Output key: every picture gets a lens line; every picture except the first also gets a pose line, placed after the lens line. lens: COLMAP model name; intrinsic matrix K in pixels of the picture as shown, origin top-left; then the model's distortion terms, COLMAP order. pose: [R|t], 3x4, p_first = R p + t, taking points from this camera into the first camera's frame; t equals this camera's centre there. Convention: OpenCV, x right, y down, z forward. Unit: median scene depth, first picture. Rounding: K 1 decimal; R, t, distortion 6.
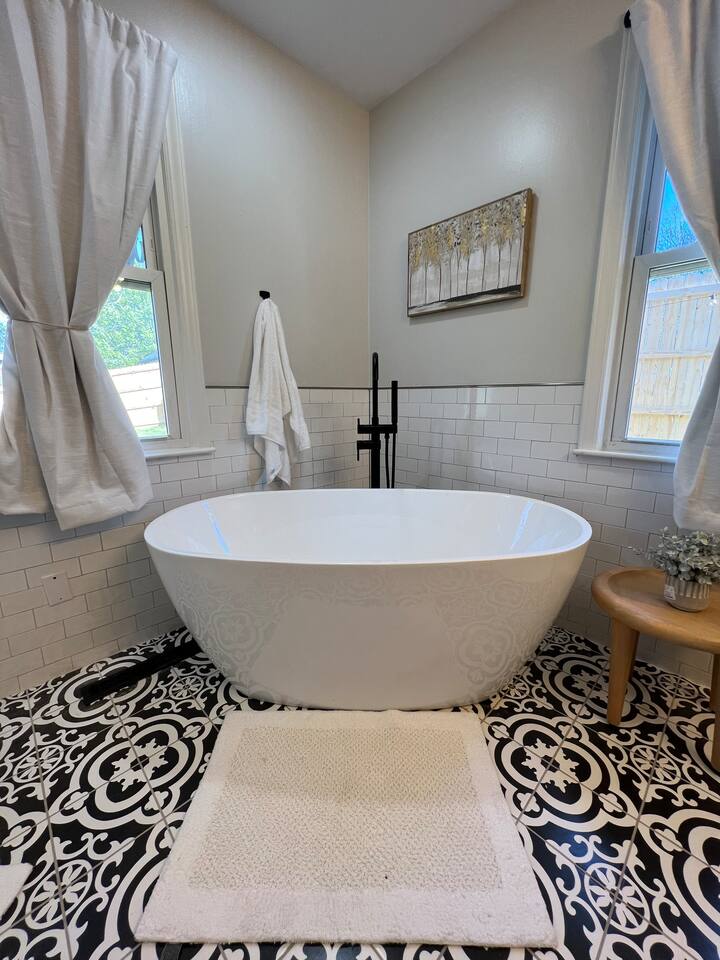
lens RADIAL K [[389.4, 0, 363.0], [0, 389.4, 475.4], [0, 0, 1]] dist [0.011347, -0.000059]
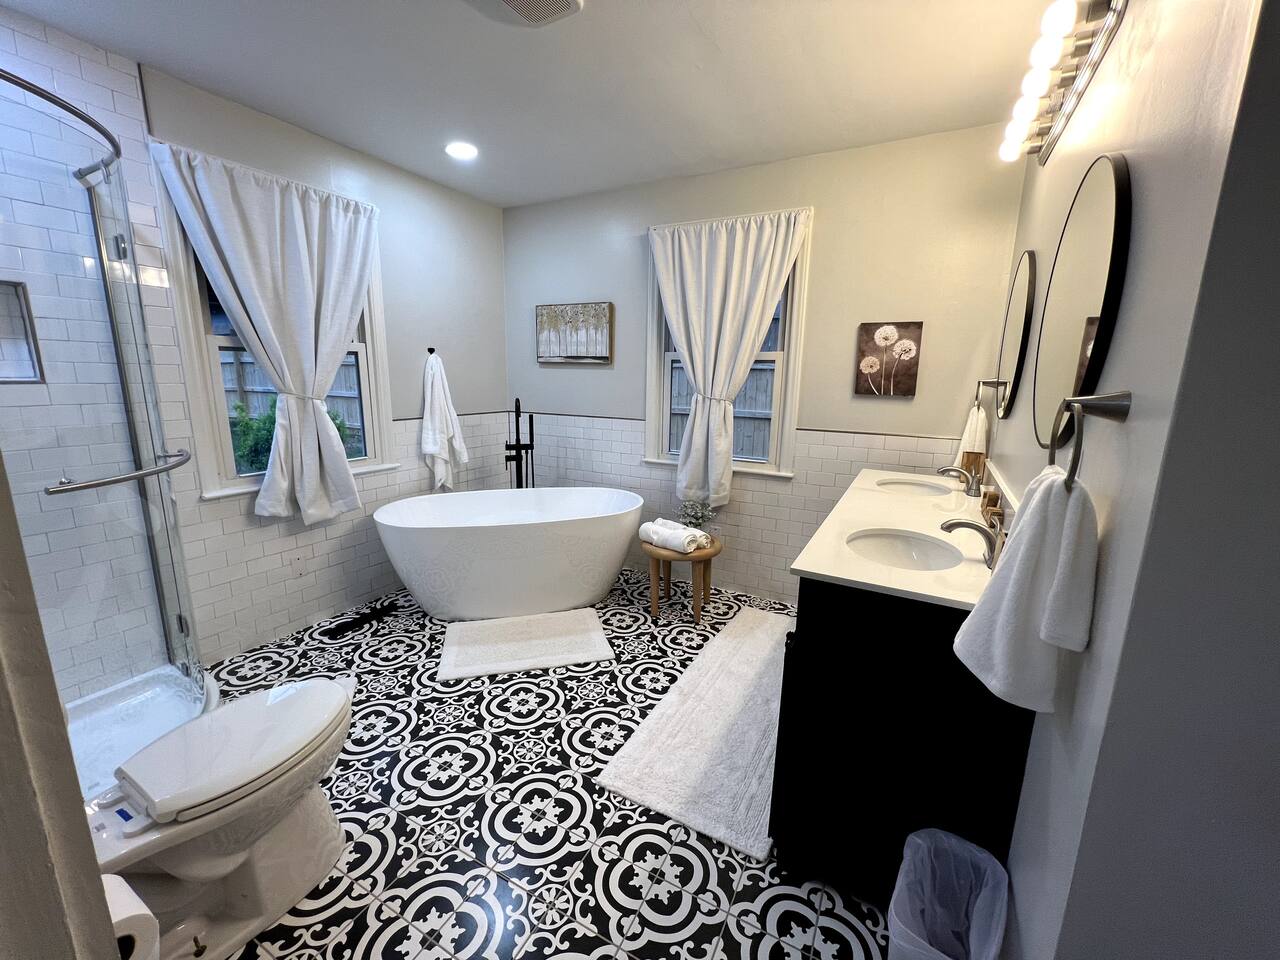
lens RADIAL K [[519.1, 0, 639.1], [0, 519.1, 471.4], [0, 0, 1]] dist [0.011347, -0.000059]
pose [[0.953182, -0.036226, 0.300220, -0.121910], [0.040681, 0.999135, -0.008600, 0.004873], [-0.299649, 0.020410, 0.953831, -0.955532]]
